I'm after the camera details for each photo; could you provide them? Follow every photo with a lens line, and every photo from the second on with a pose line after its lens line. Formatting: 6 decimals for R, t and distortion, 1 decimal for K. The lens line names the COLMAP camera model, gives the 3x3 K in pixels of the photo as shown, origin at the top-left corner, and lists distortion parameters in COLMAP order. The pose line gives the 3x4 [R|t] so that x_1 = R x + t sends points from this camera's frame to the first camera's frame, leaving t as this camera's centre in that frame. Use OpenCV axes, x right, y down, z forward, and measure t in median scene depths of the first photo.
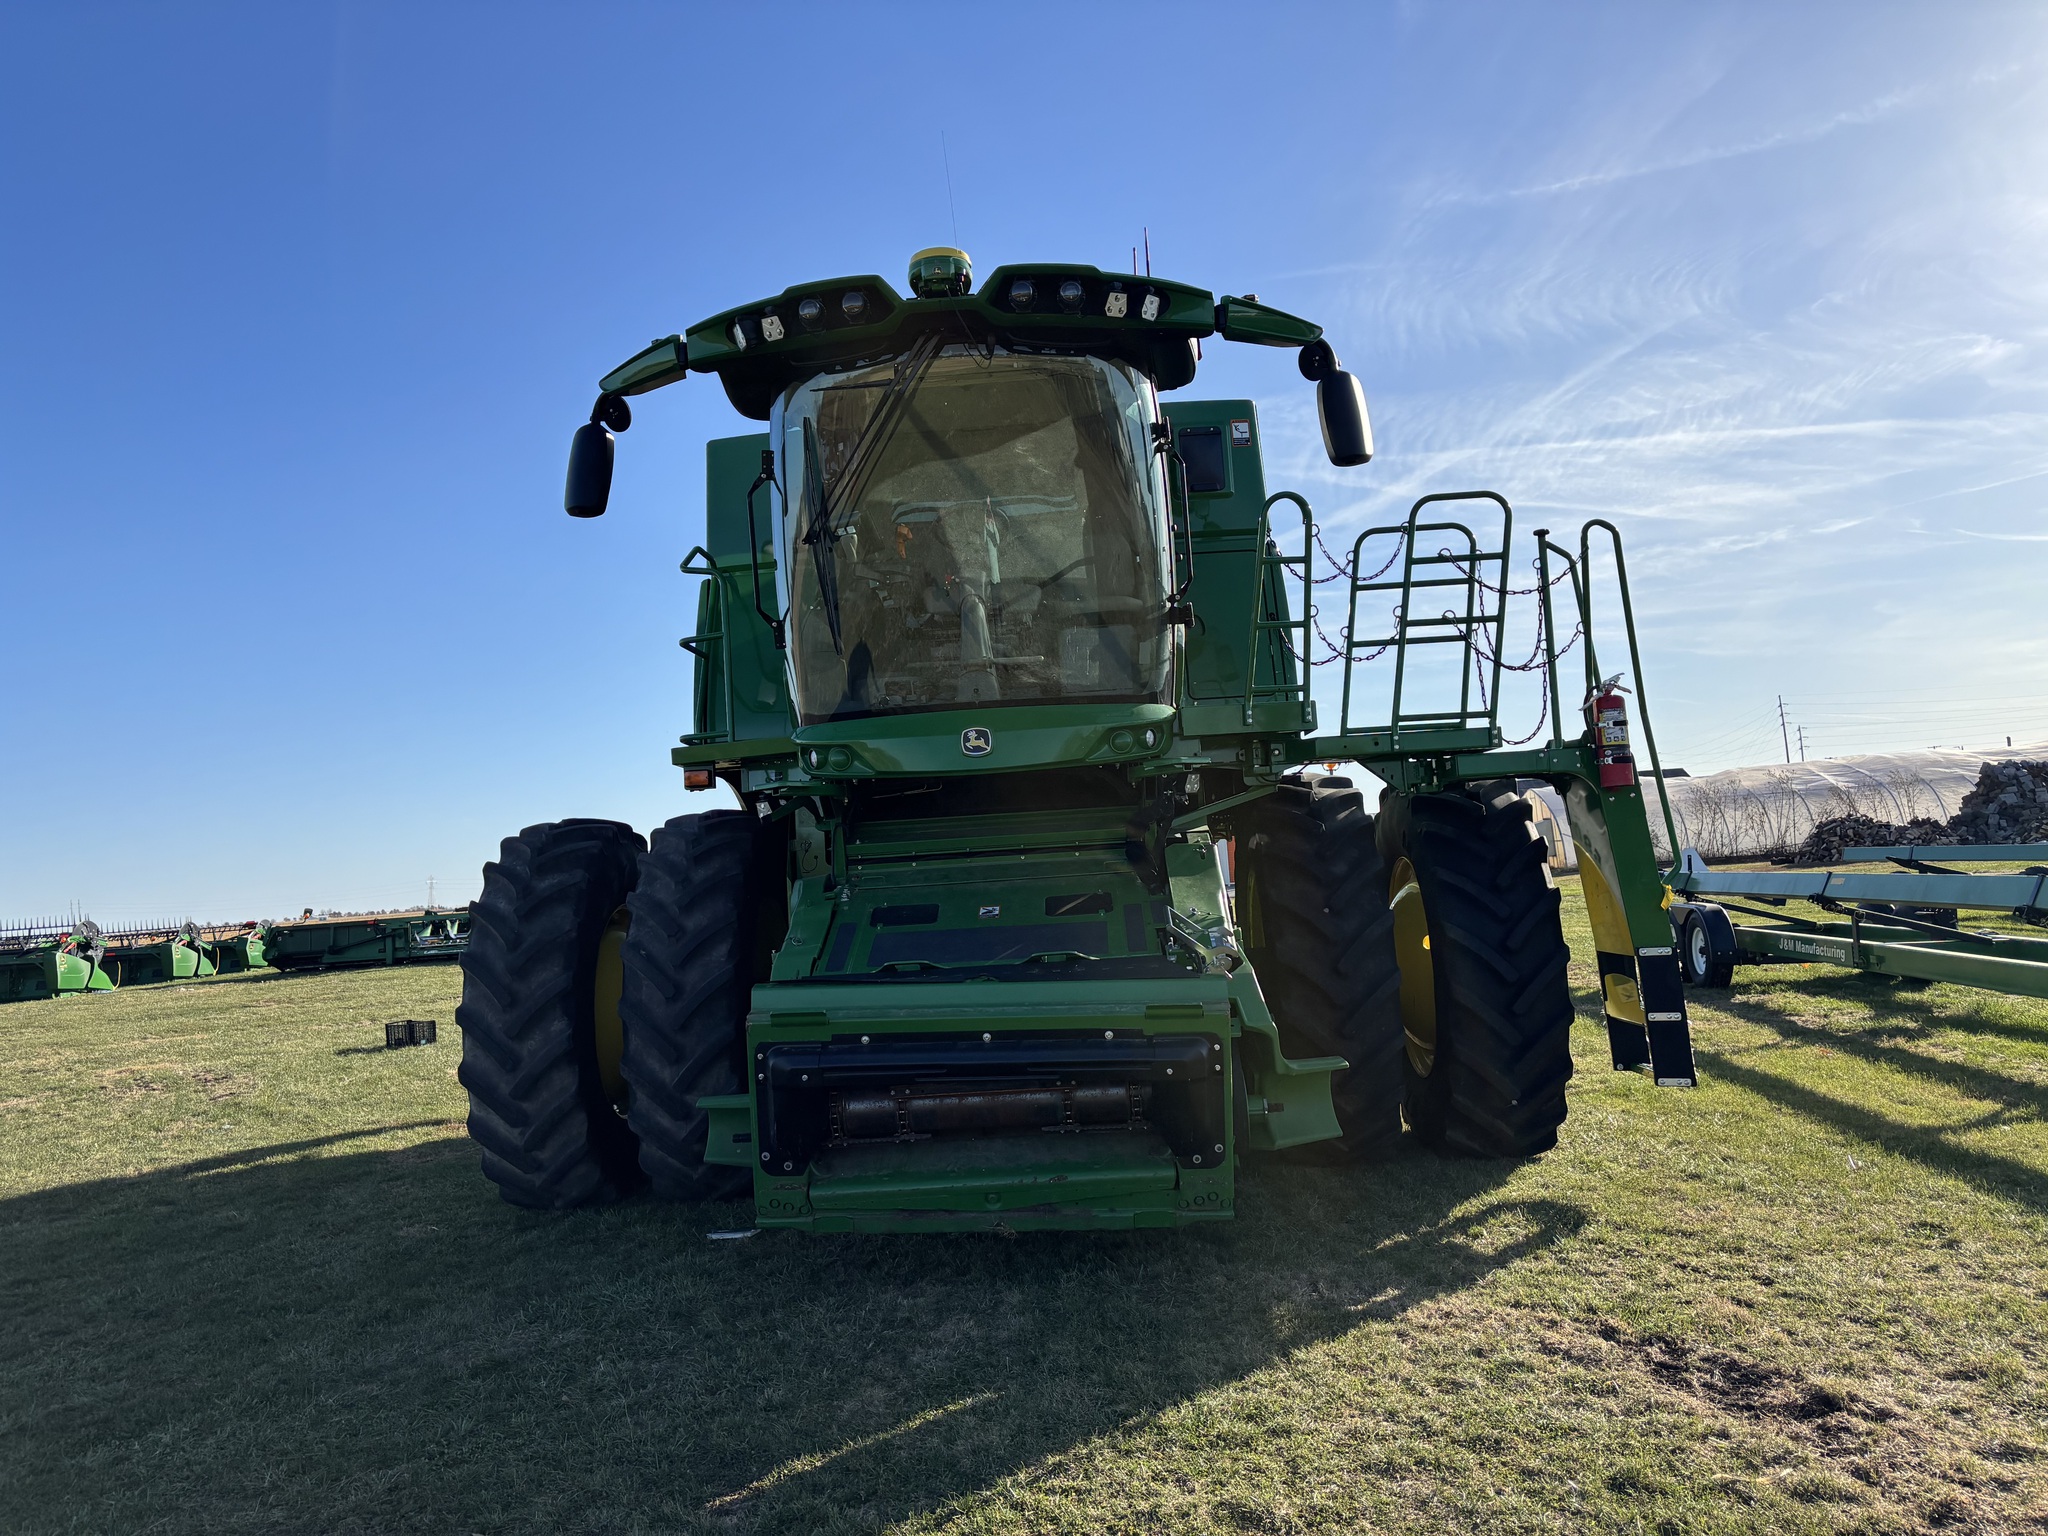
lens RADIAL K [[1636.3, 0, 1013.1], [0, 1636.3, 754.3], [0, 0, 1]] dist [0.051349, -0.003941]
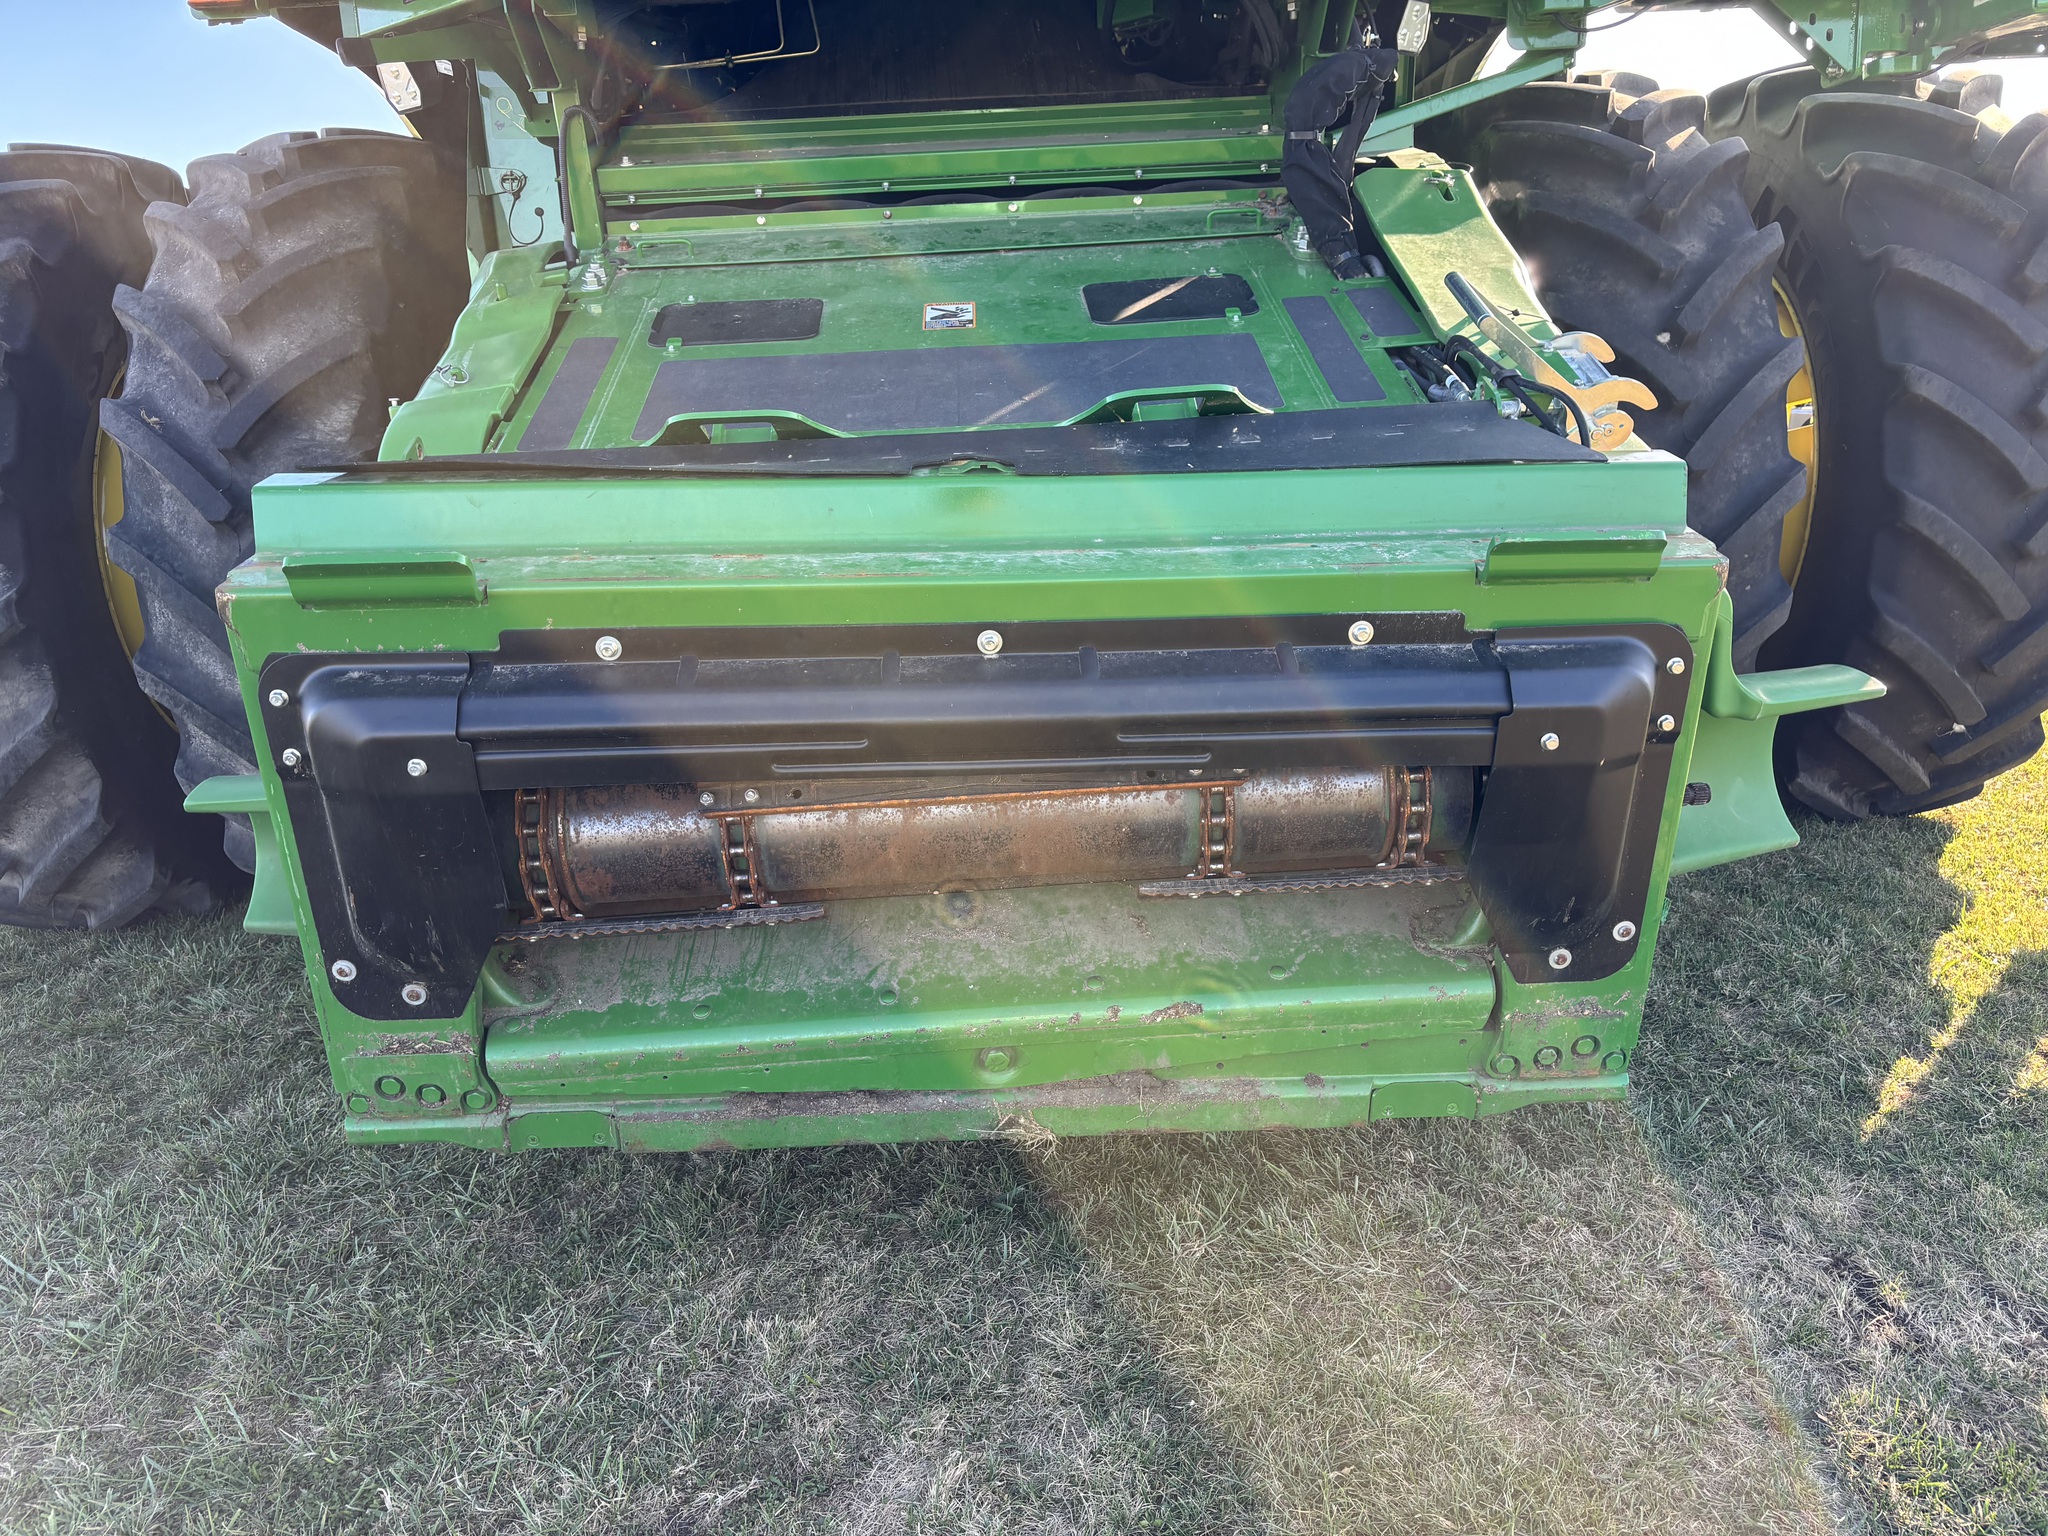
lens RADIAL K [[1585.8, 0, 1081.2], [0, 1585.8, 772.8], [0, 0, 1]] dist [0.052263, -0.001271]
pose [[0.993651, -0.015439, 0.111445, -0.026652], [-0.017502, 0.957273, 0.288656, 0.085104], [-0.111140, -0.288773, 0.950925, 0.551735]]
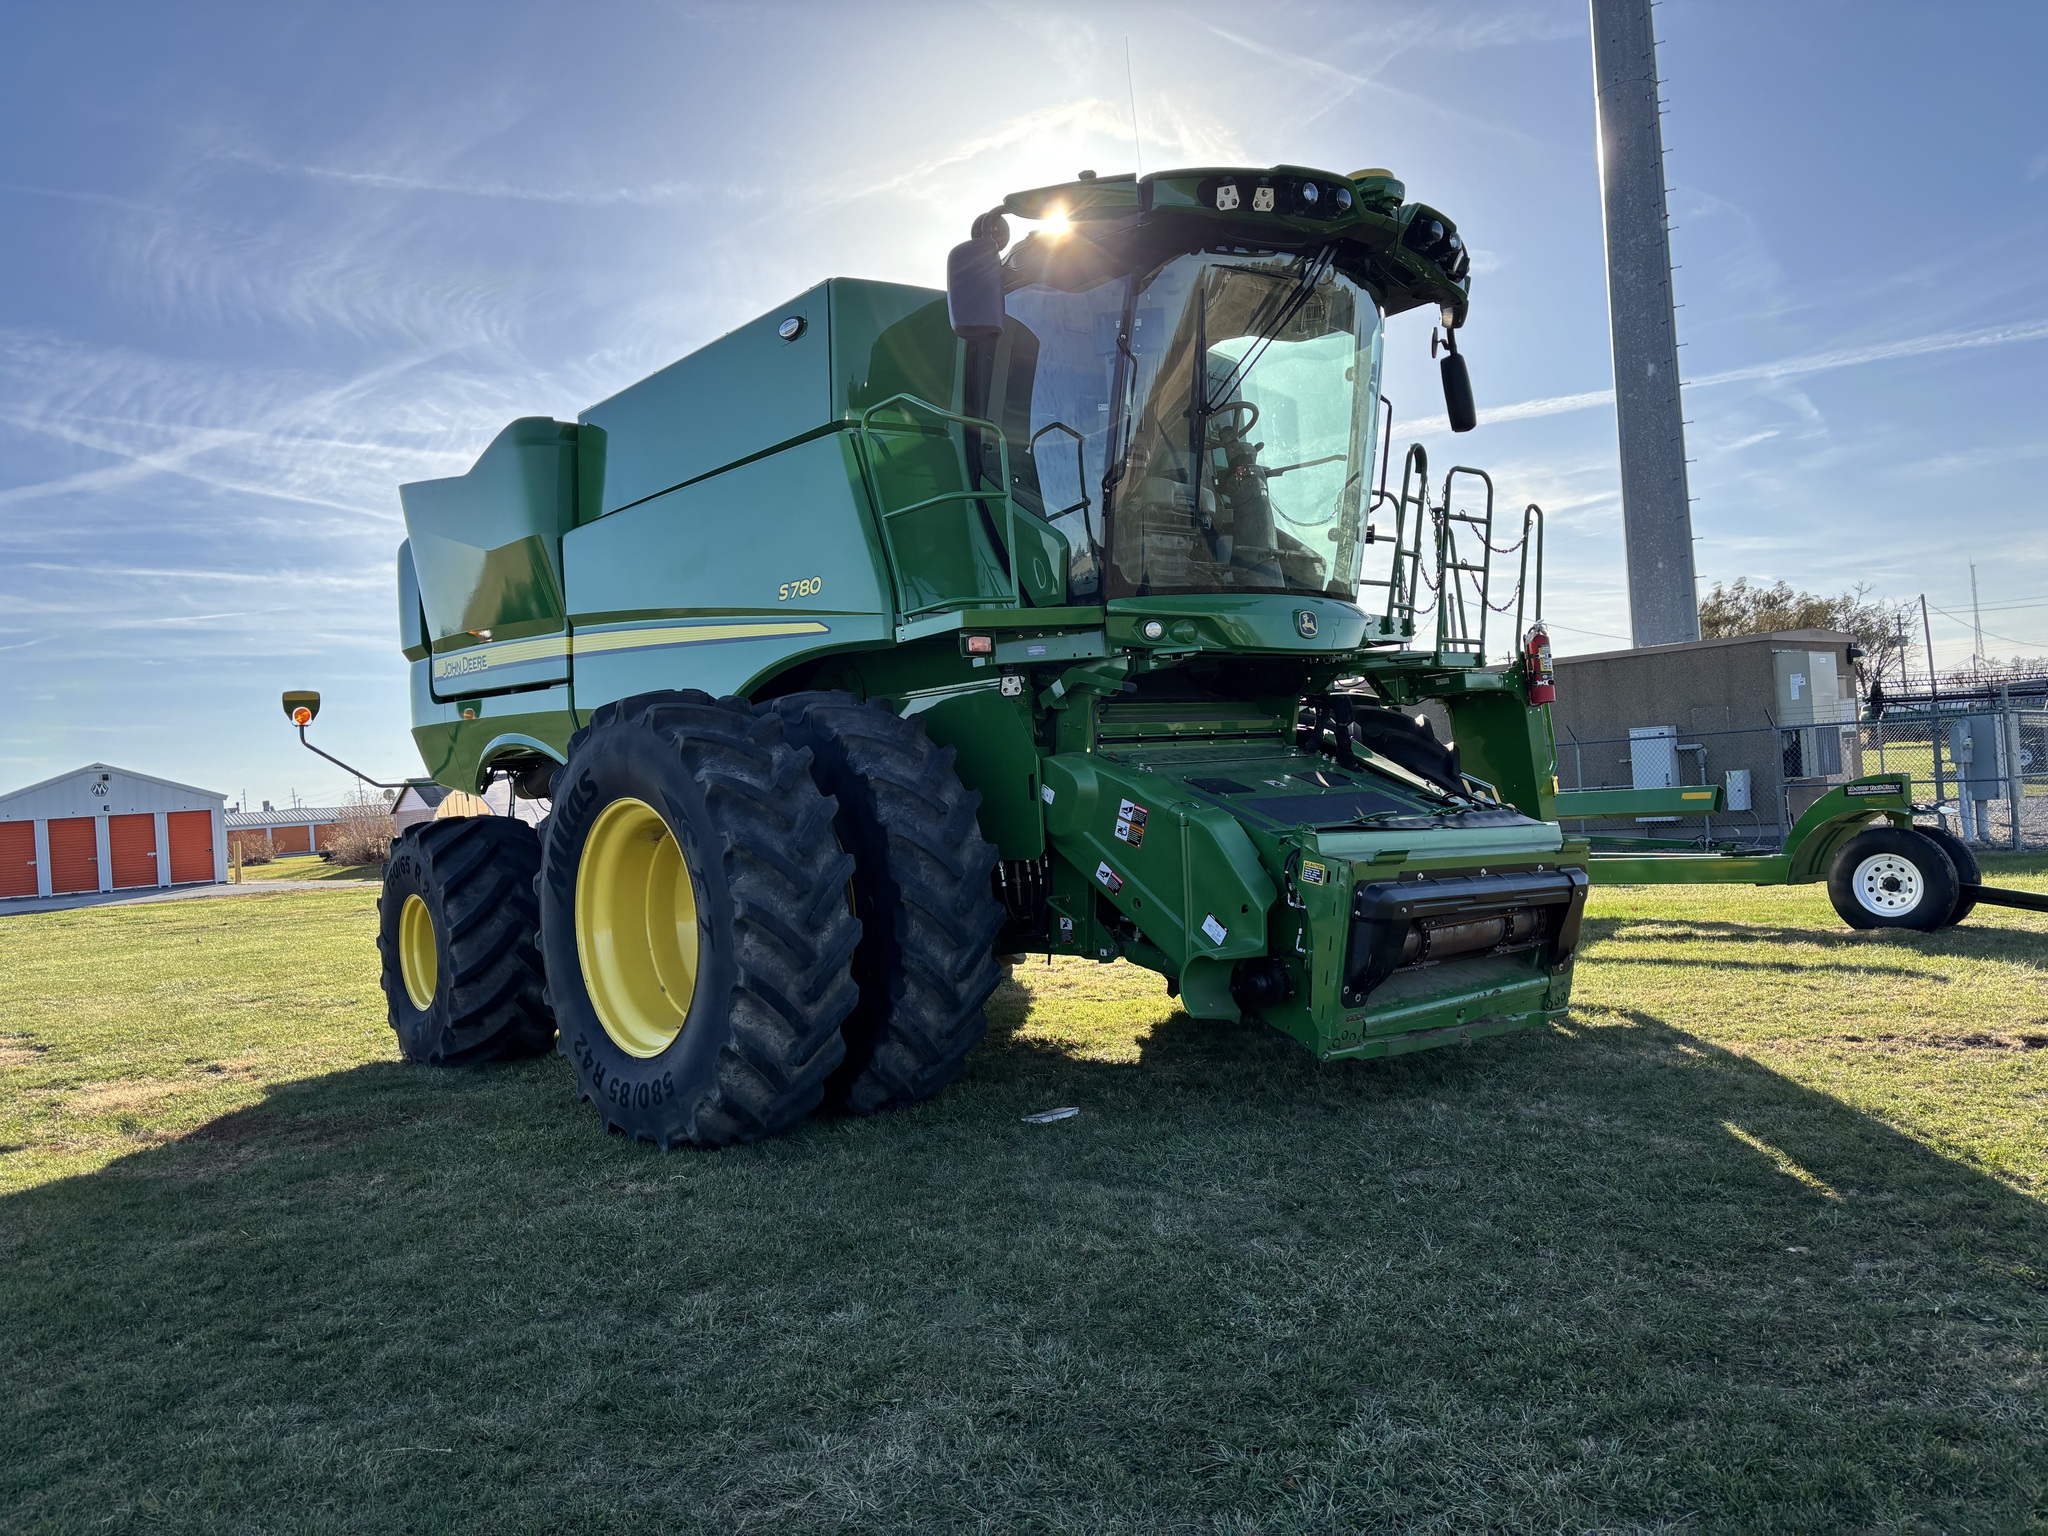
lens RADIAL K [[1646.7, 0, 1026.5], [0, 1646.7, 796.2], [0, 0, 1]] dist [0.014893, 0.005353]
pose [[0.705182, 0.018269, 0.708791, -0.861127], [-0.026189, 0.999657, 0.000289, 0.103088], [-0.708543, -0.018766, 0.705418, 0.329807]]
